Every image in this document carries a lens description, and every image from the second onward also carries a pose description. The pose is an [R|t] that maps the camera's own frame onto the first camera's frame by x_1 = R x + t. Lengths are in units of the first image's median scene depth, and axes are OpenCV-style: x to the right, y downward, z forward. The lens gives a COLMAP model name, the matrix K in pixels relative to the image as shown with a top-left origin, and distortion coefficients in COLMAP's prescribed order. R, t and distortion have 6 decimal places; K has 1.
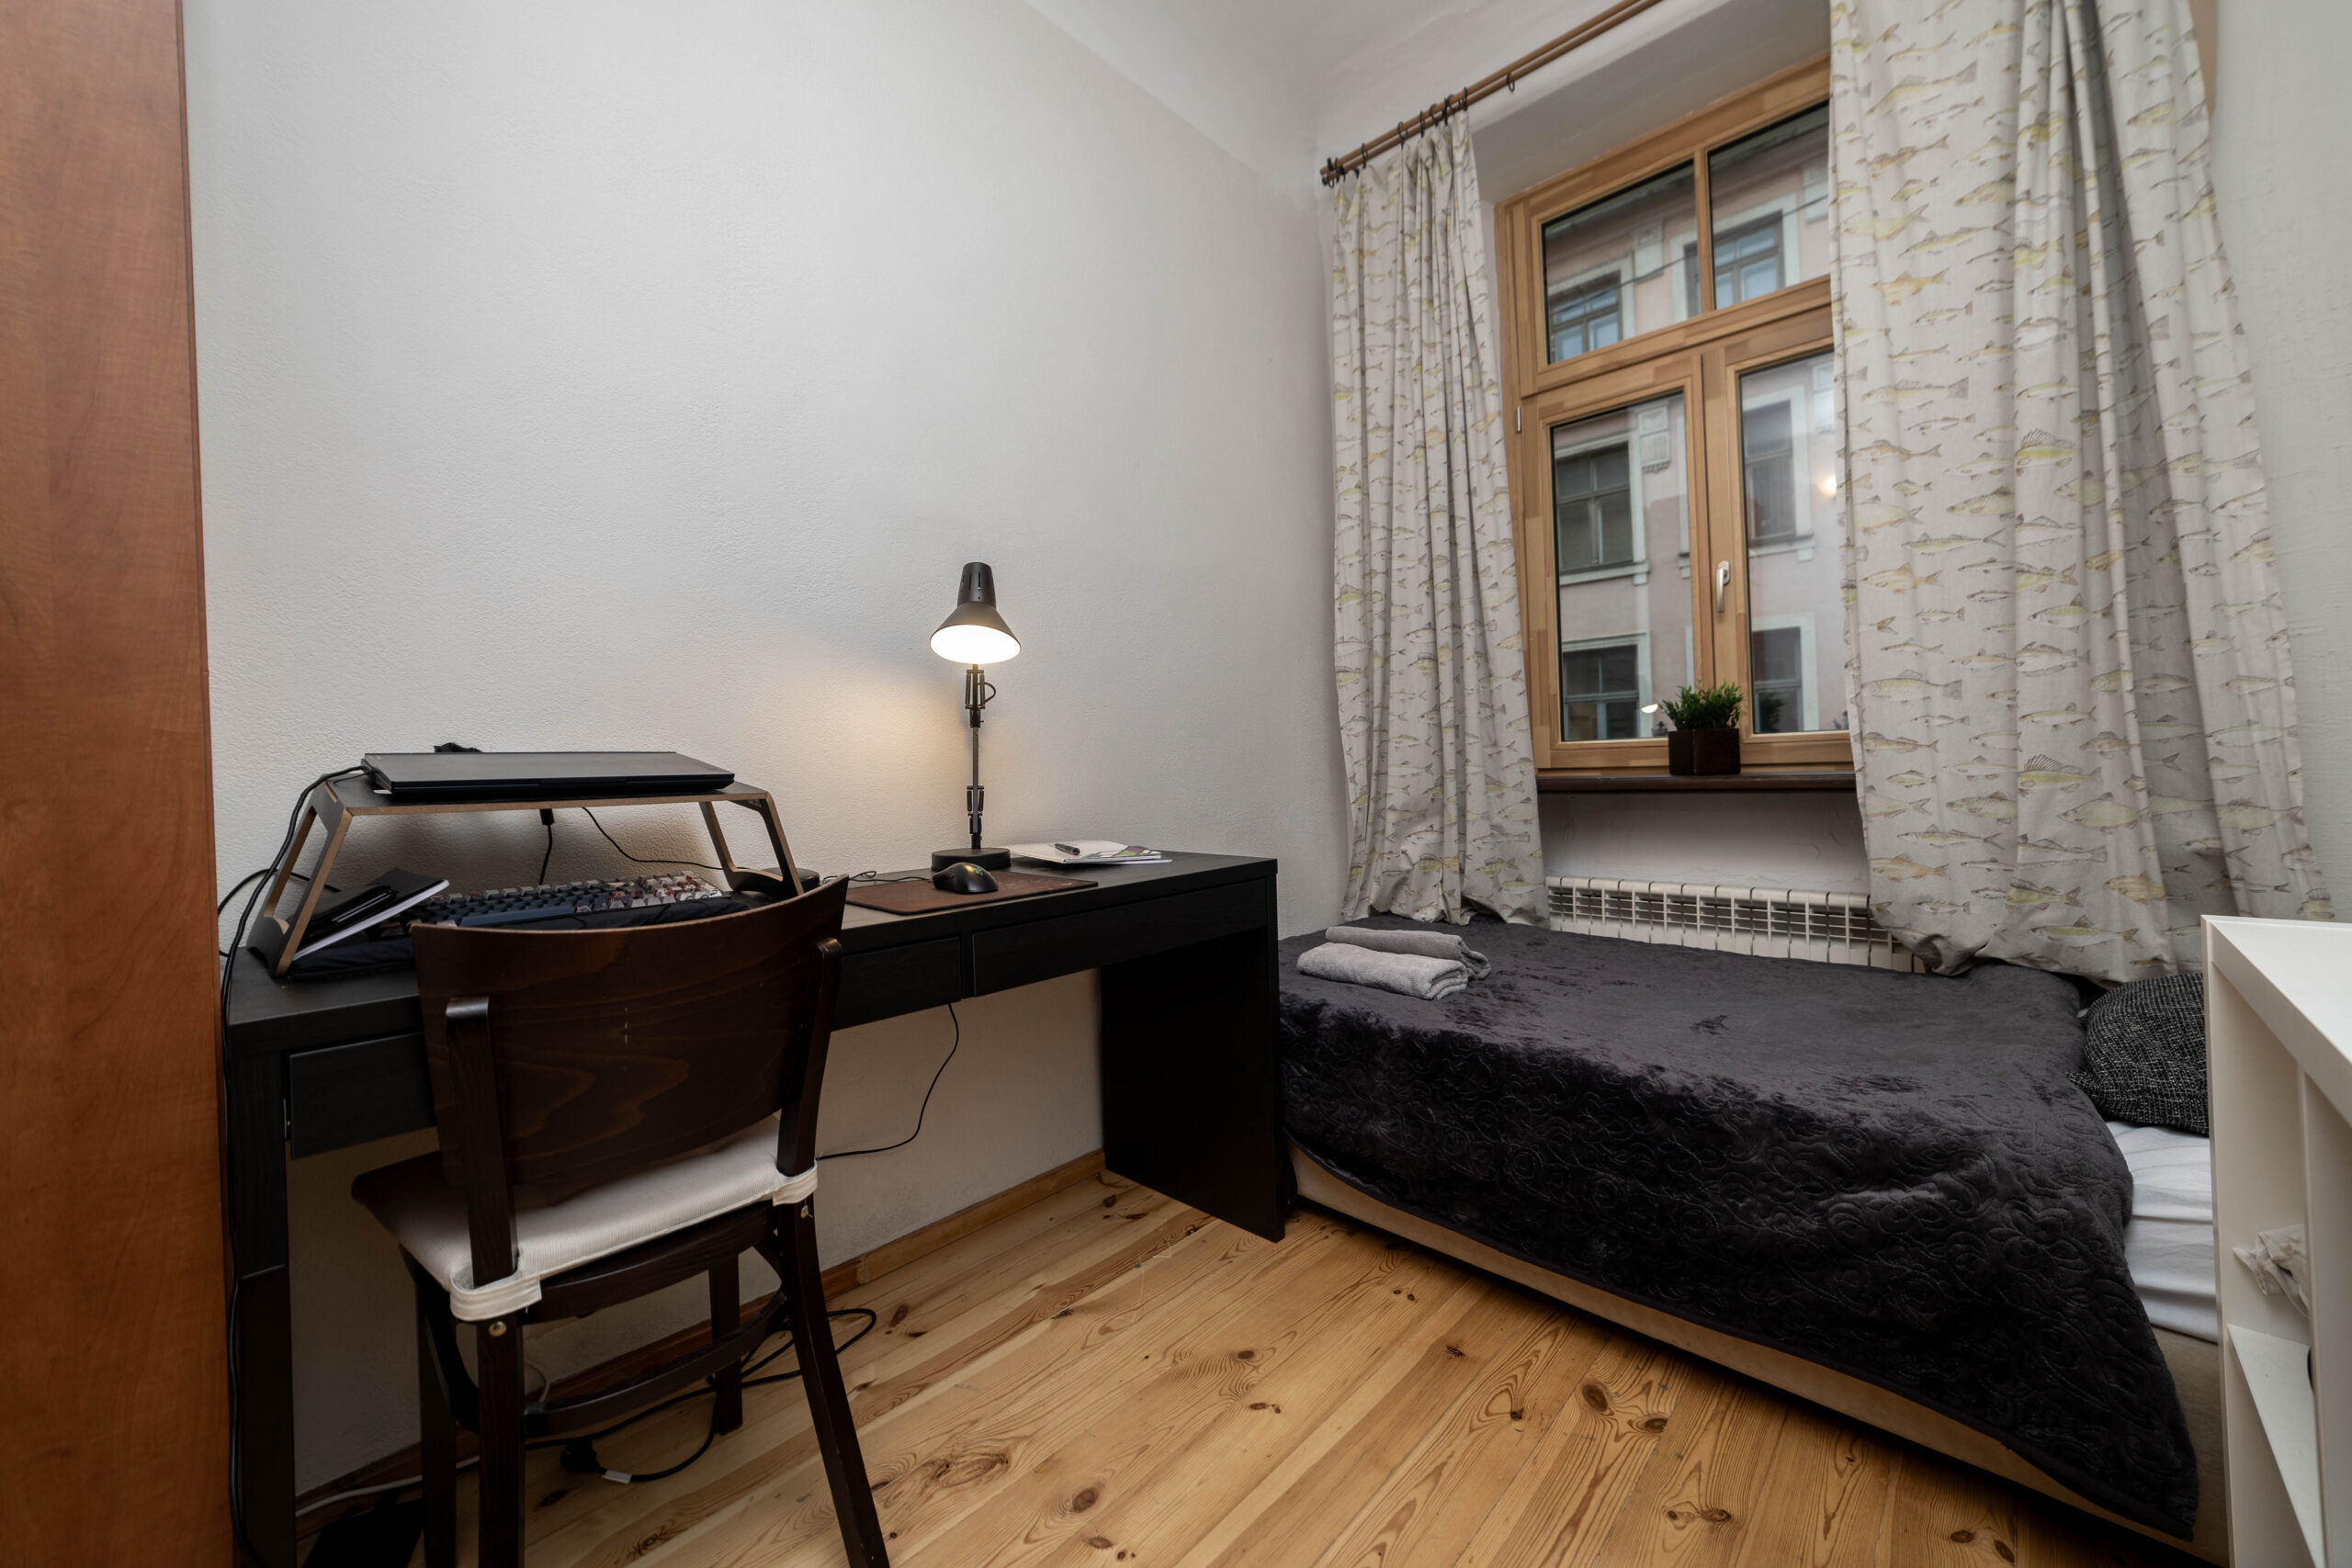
lens RADIAL K [[897.3, 0, 1189.1], [0, 897.3, 761.3], [0, 0, 1]] dist [-0.024463, 0.007959]
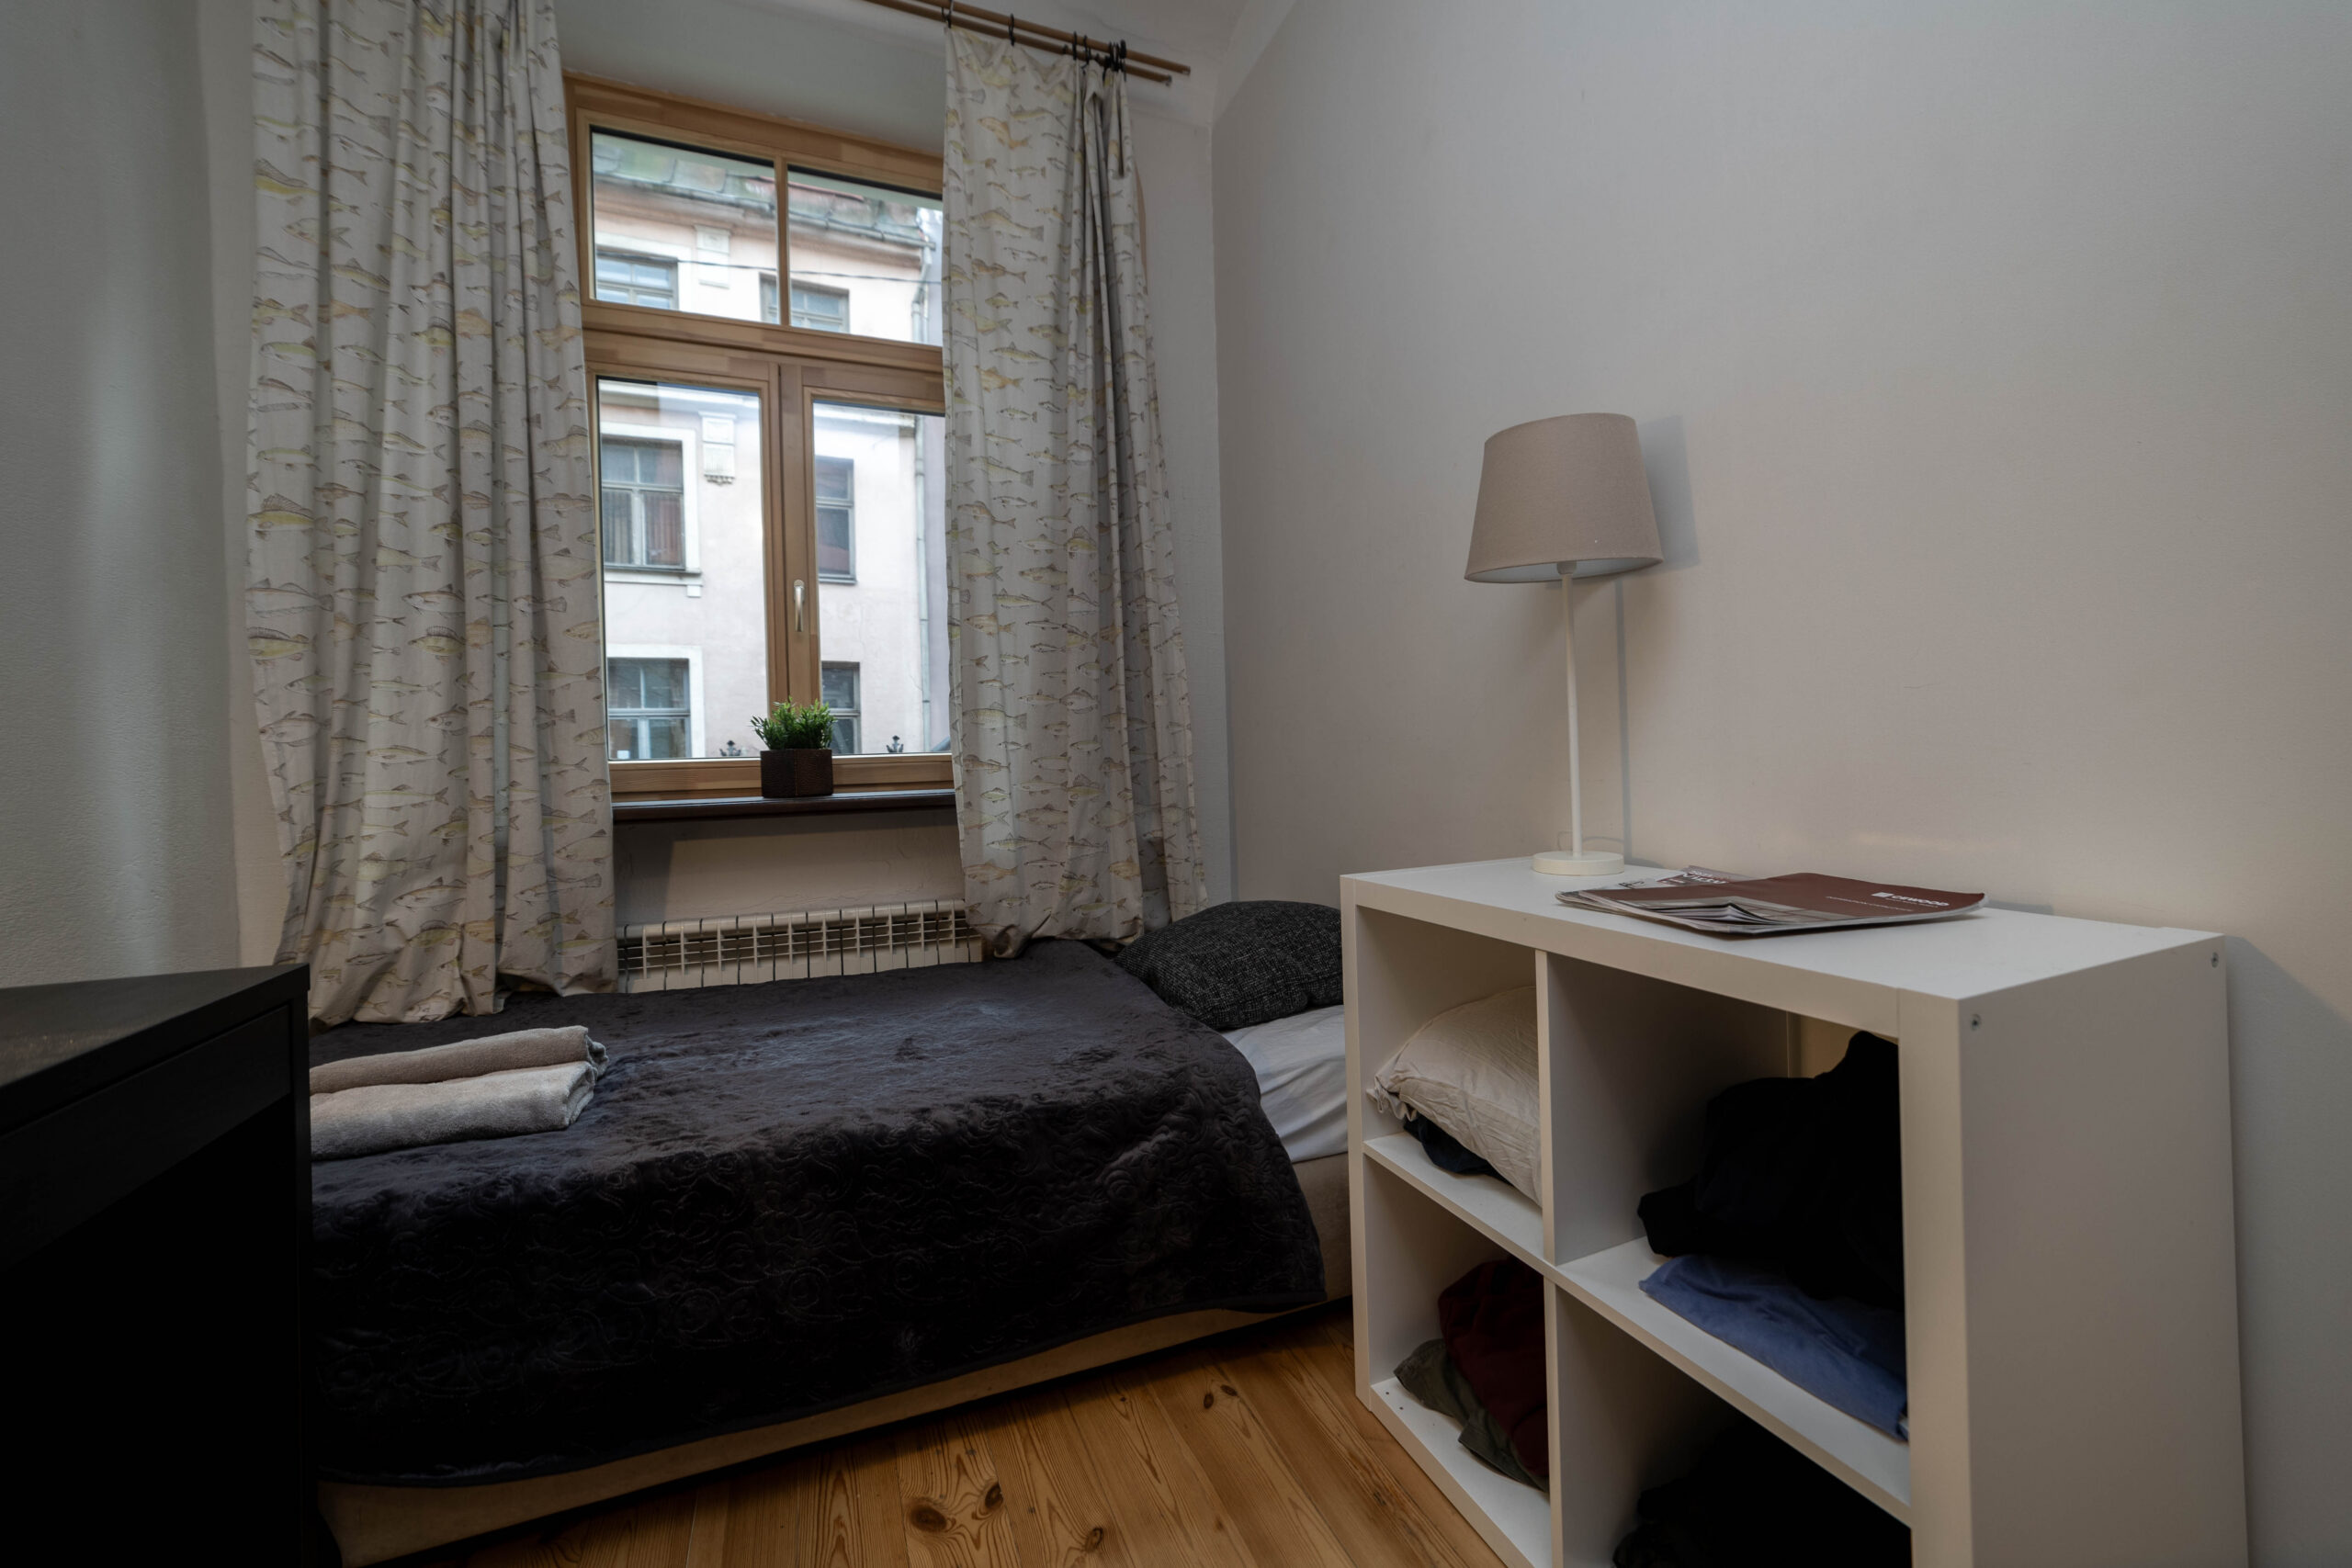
lens RADIAL K [[895.7, 0, 1174.6], [0, 895.7, 760.8], [0, 0, 1]] dist [-0.022805, 0.009069]
pose [[0.414685, 0.017062, 0.909805, -0.167093], [0.011915, 0.999637, -0.024177, 0.005976], [-0.909887, 0.020866, 0.414331, 0.293899]]
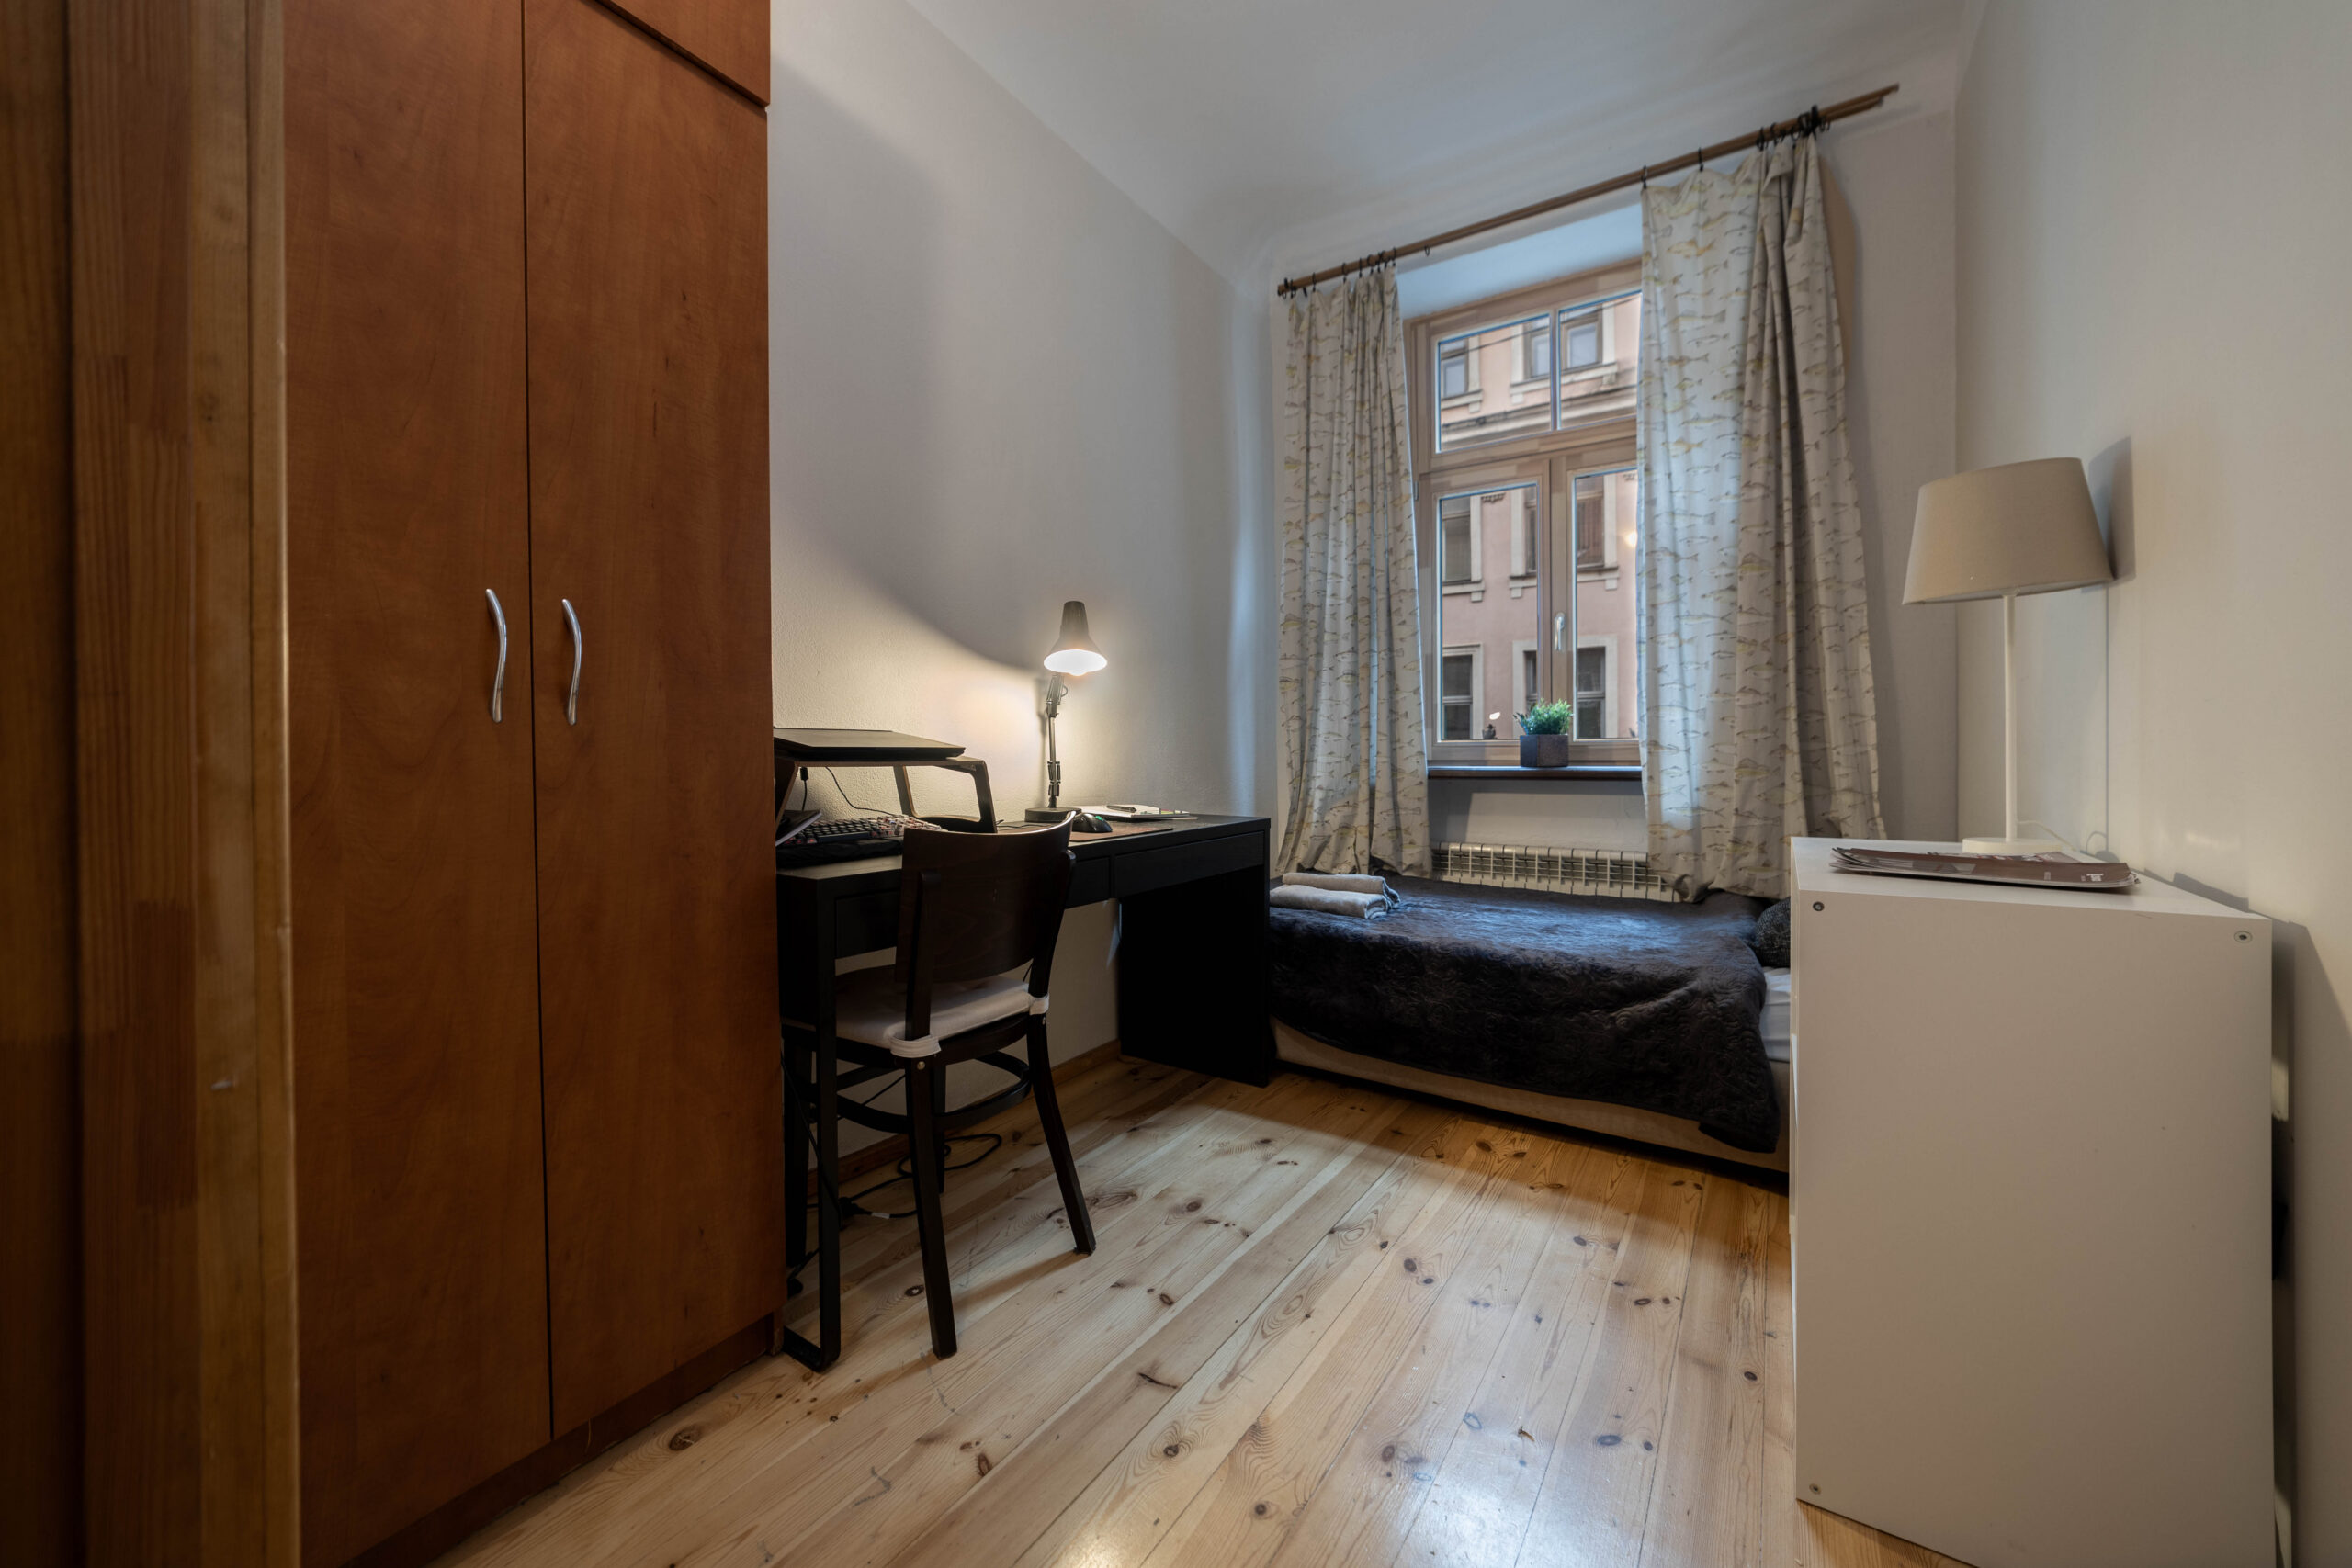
lens RADIAL K [[897.3, 0, 1189.1], [0, 897.3, 761.3], [0, 0, 1]] dist [-0.024463, 0.007959]
pose [[0.985079, 0.024148, 0.170398, -0.264050], [-0.026304, 0.999600, 0.010410, 0.007243], [-0.170079, -0.014737, 0.985320, -0.363108]]
